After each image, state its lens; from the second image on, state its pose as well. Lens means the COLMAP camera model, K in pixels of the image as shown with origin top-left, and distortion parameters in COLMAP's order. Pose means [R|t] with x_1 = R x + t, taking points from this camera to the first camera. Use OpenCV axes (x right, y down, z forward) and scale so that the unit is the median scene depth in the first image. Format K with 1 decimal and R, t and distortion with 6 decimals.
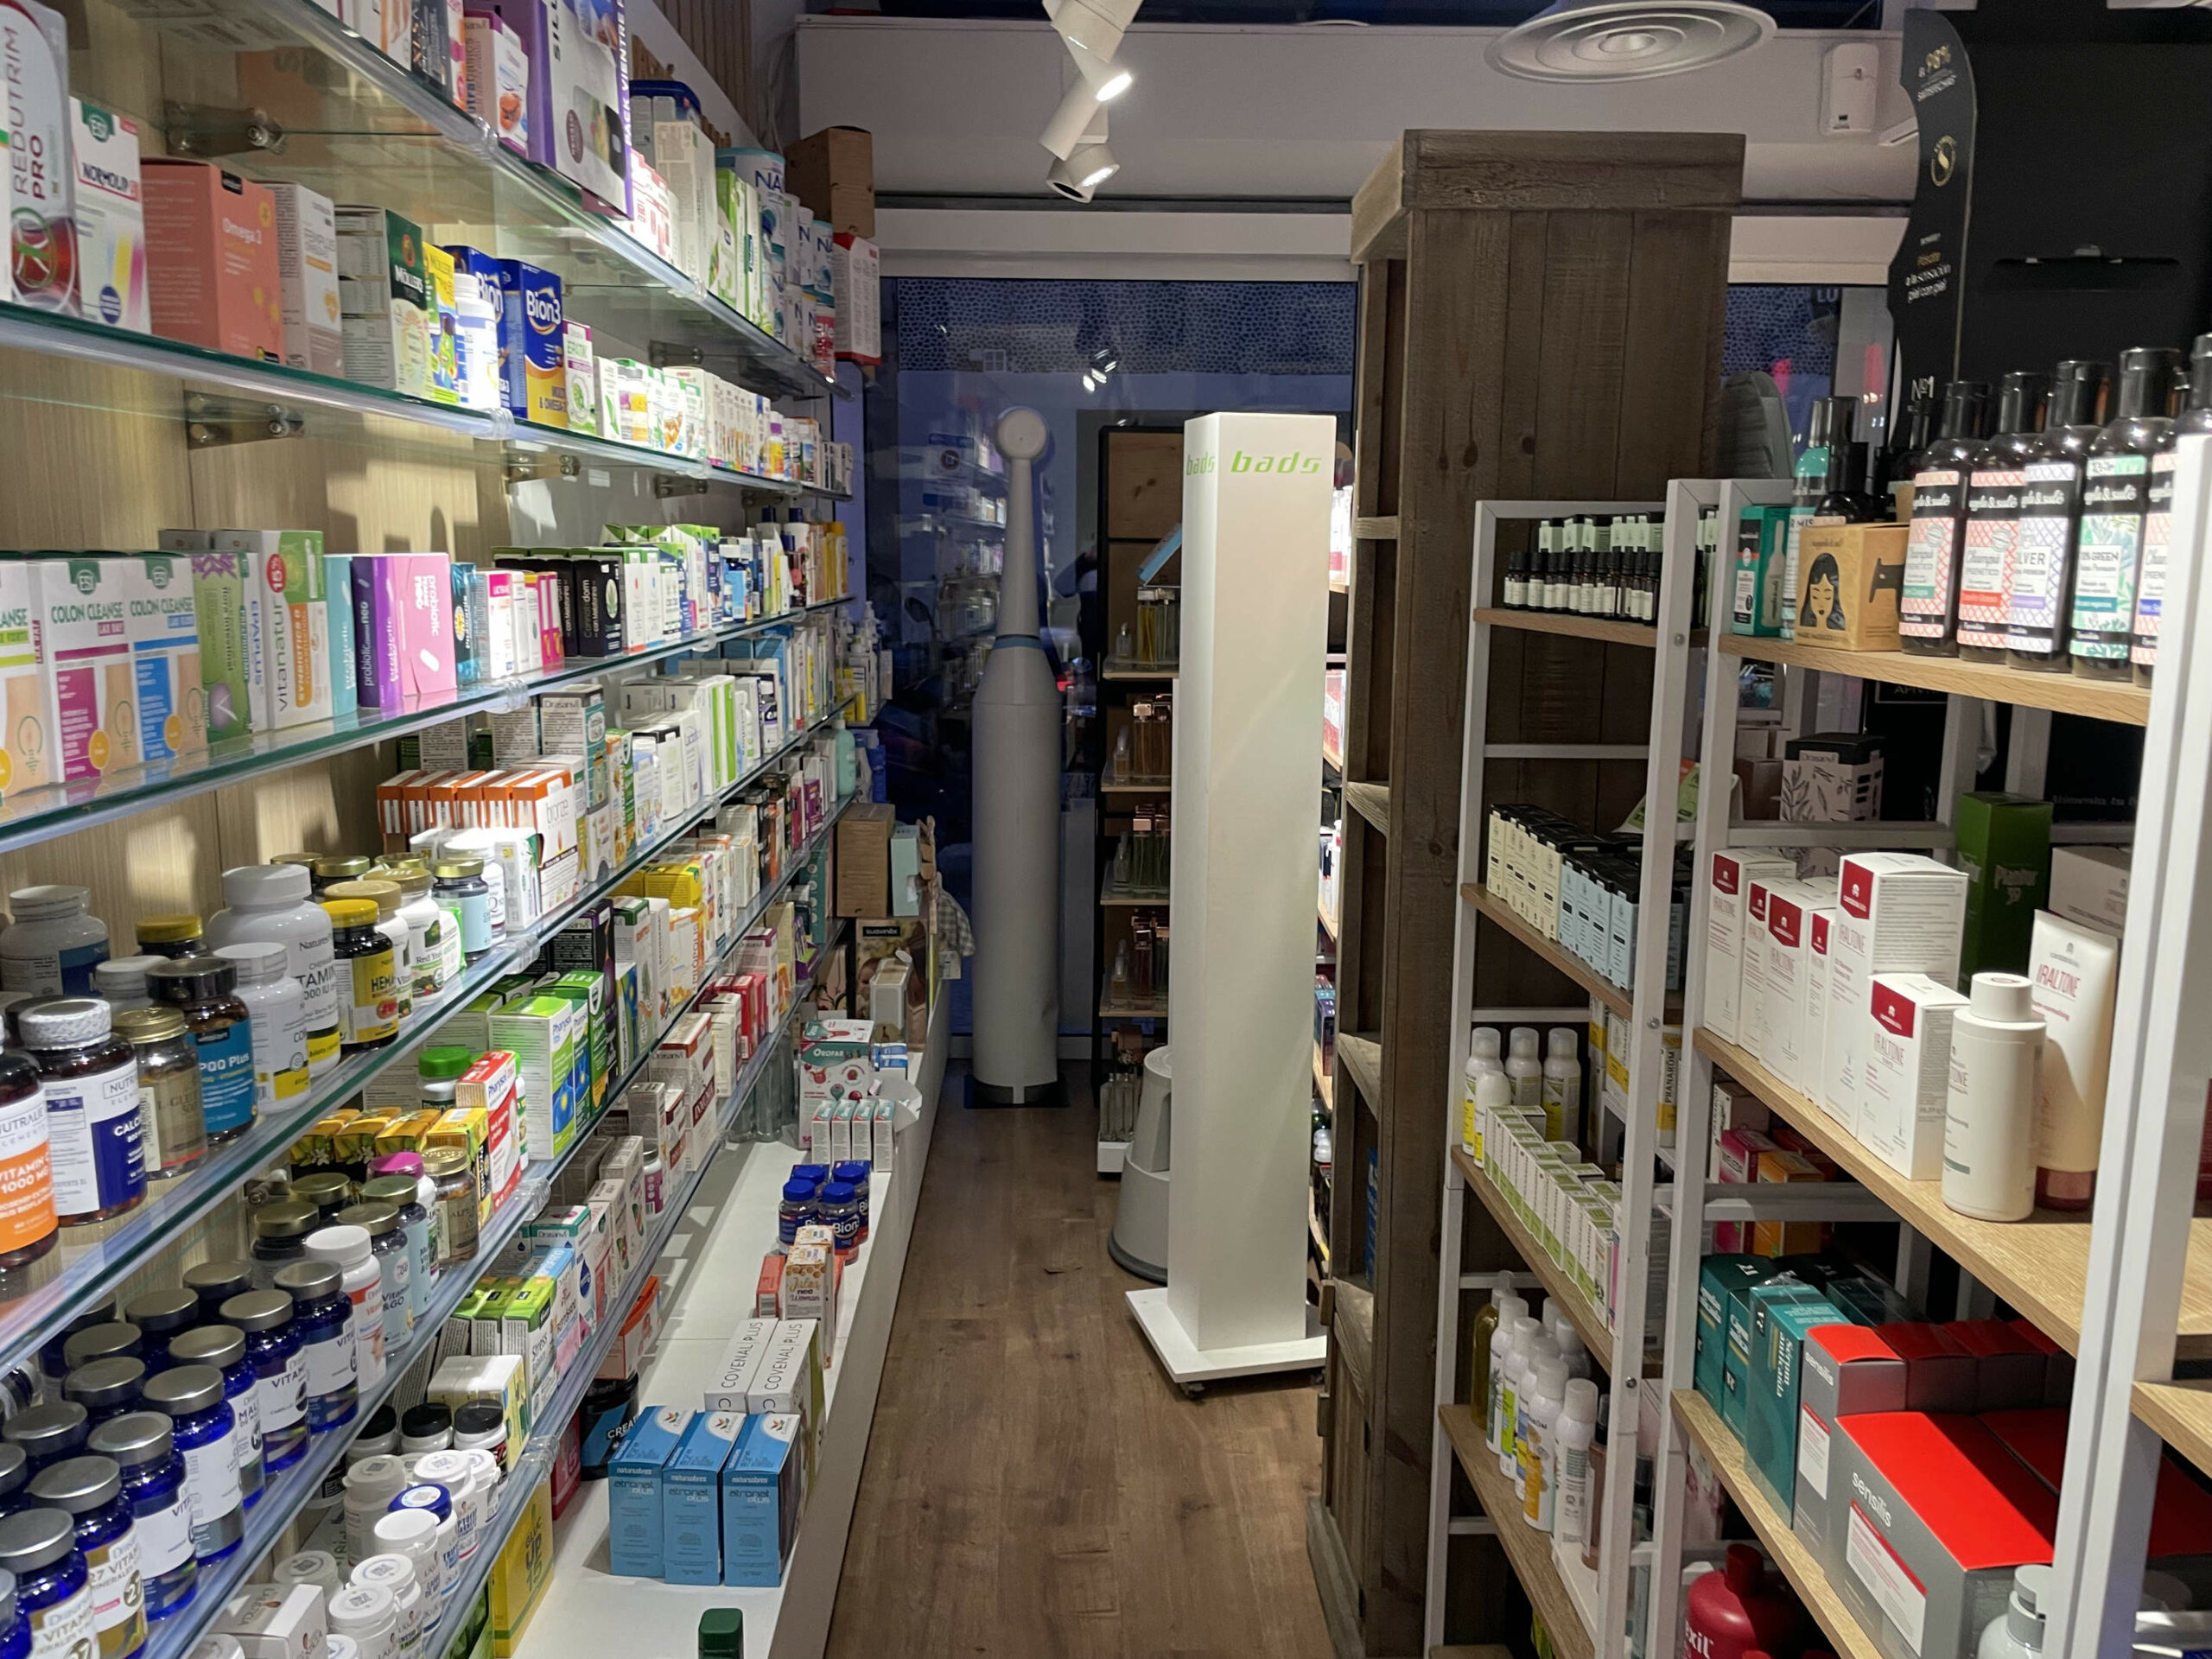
lens RADIAL K [[1688.8, 0, 1144.5], [0, 1688.8, 825.5], [0, 0, 1]] dist [0.107199, -0.143578]
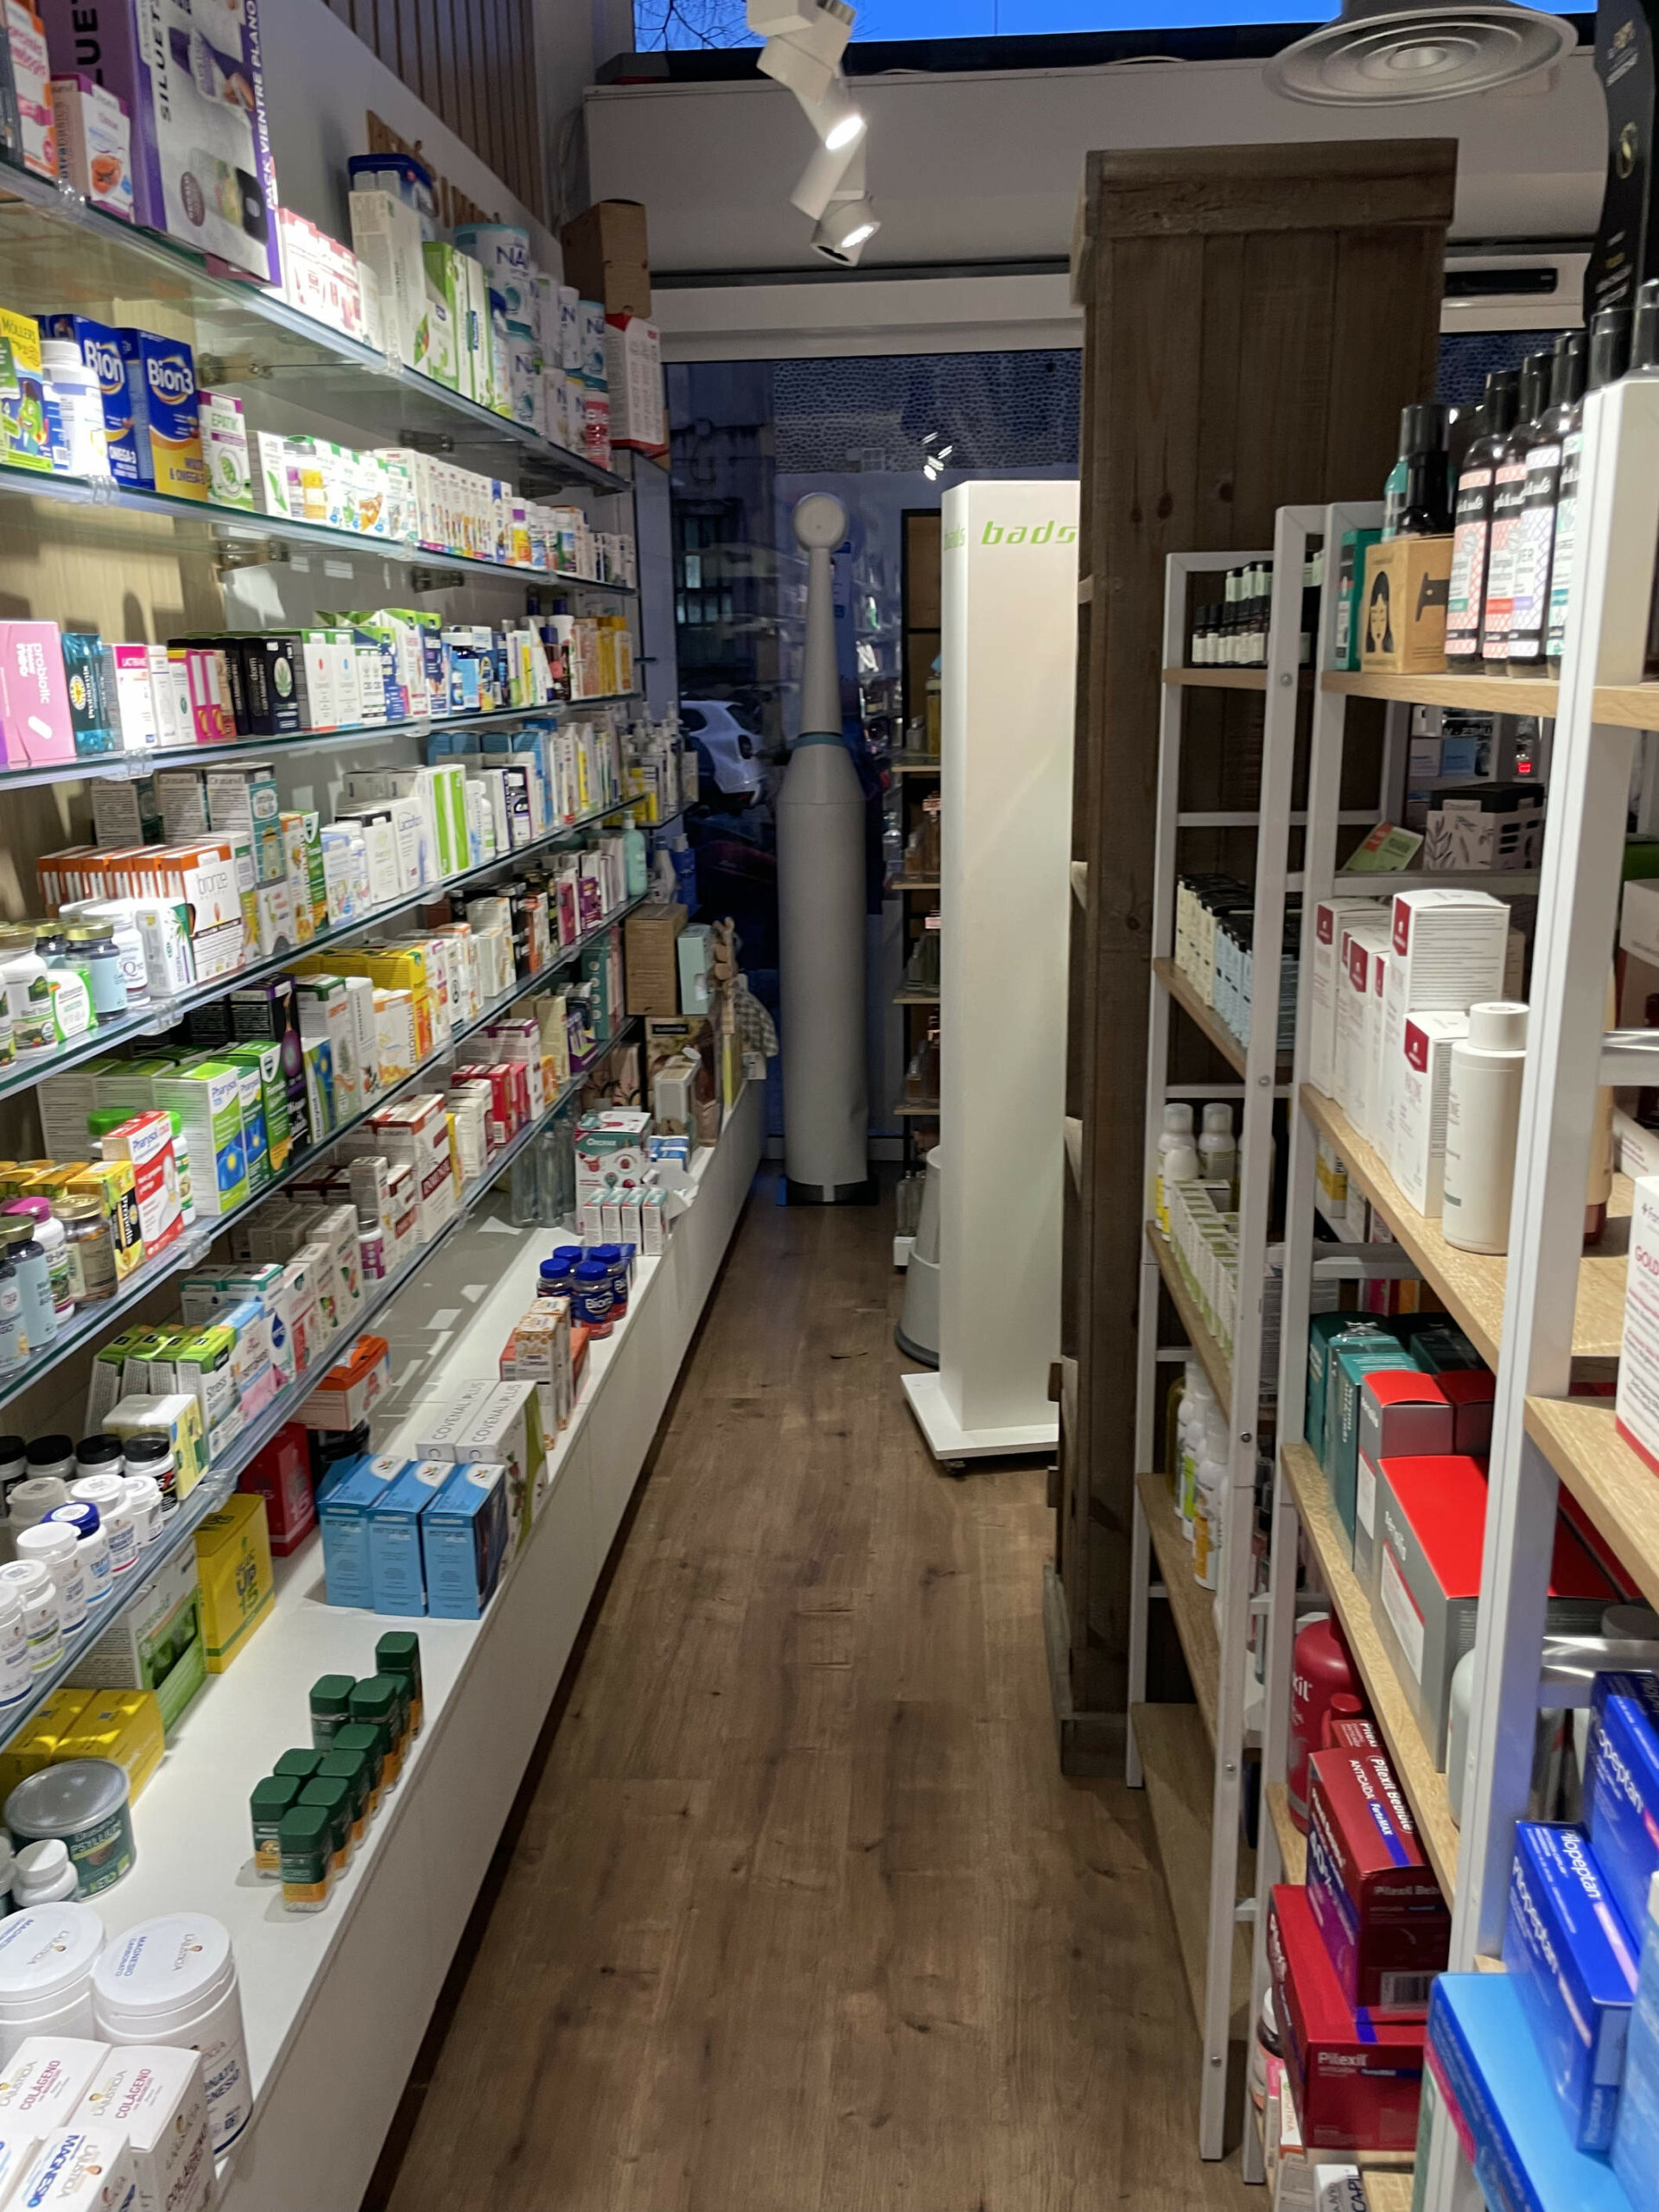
lens RADIAL K [[1688.8, 0, 871.0], [0, 1688.8, 1096.3], [0, 0, 1]] dist [0.107199, -0.143578]
pose [[0.994819, -0.001446, -0.101649, 0.123121], [0.010532, 0.995984, 0.088905, 0.025225], [0.101112, -0.089515, 0.990840, 0.002782]]
